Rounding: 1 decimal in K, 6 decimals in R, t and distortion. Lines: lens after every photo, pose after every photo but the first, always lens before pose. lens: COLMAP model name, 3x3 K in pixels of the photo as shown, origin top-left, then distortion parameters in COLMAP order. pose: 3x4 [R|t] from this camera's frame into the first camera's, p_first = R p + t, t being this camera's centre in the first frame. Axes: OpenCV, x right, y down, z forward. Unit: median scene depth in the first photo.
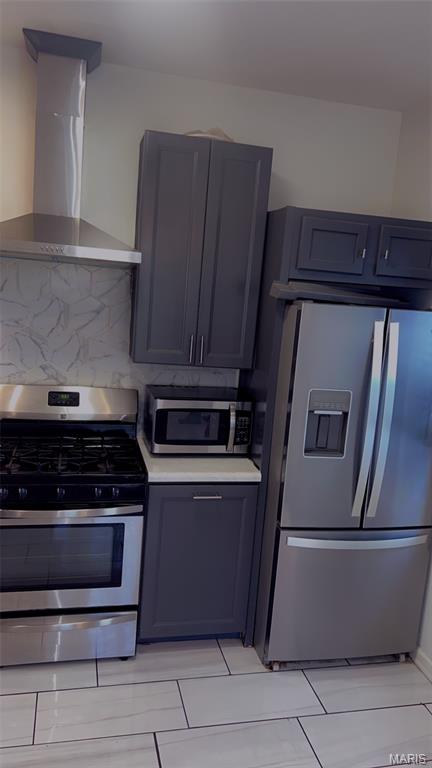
lens RADIAL K [[616.4, 0, 216.5], [0, 616.4, 385.8], [0, 0, 1]] dist [0.094069, -0.116110]
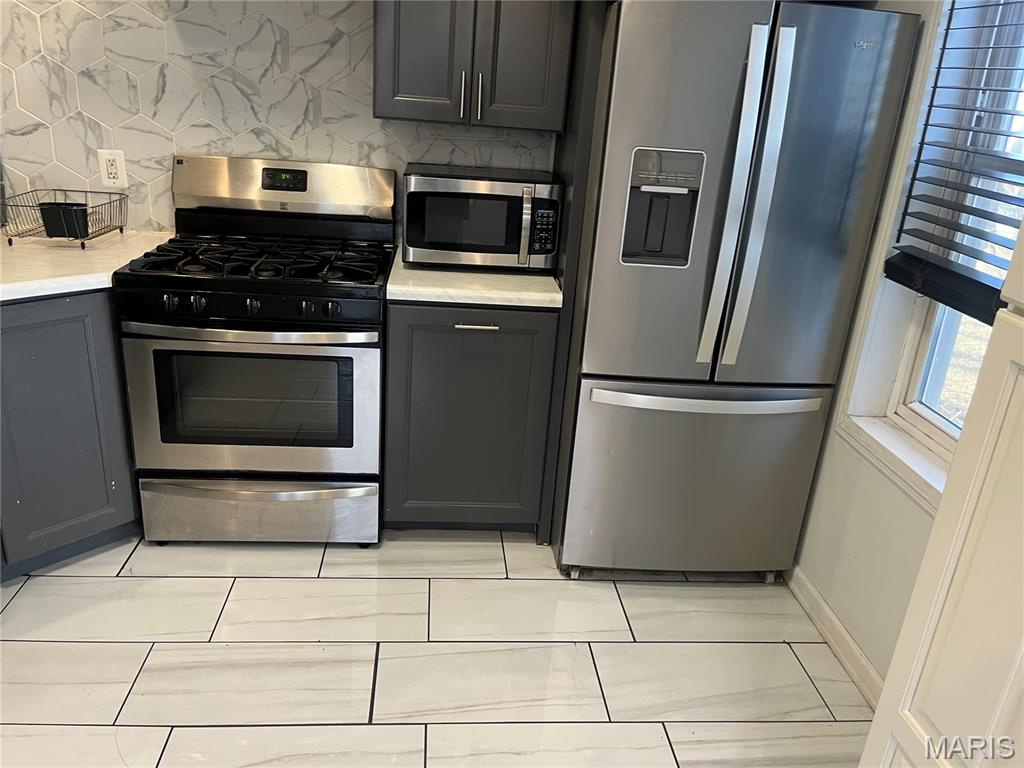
lens RADIAL K [[776.9, 0, 509.2], [0, 776.9, 384.2], [0, 0, 1]] dist [0.105257, -0.215930]
pose [[0.987461, 0.045906, -0.151038, 0.143987], [-0.019495, 0.984922, 0.171898, 0.094851], [0.156652, -0.166798, 0.973467, 0.179948]]
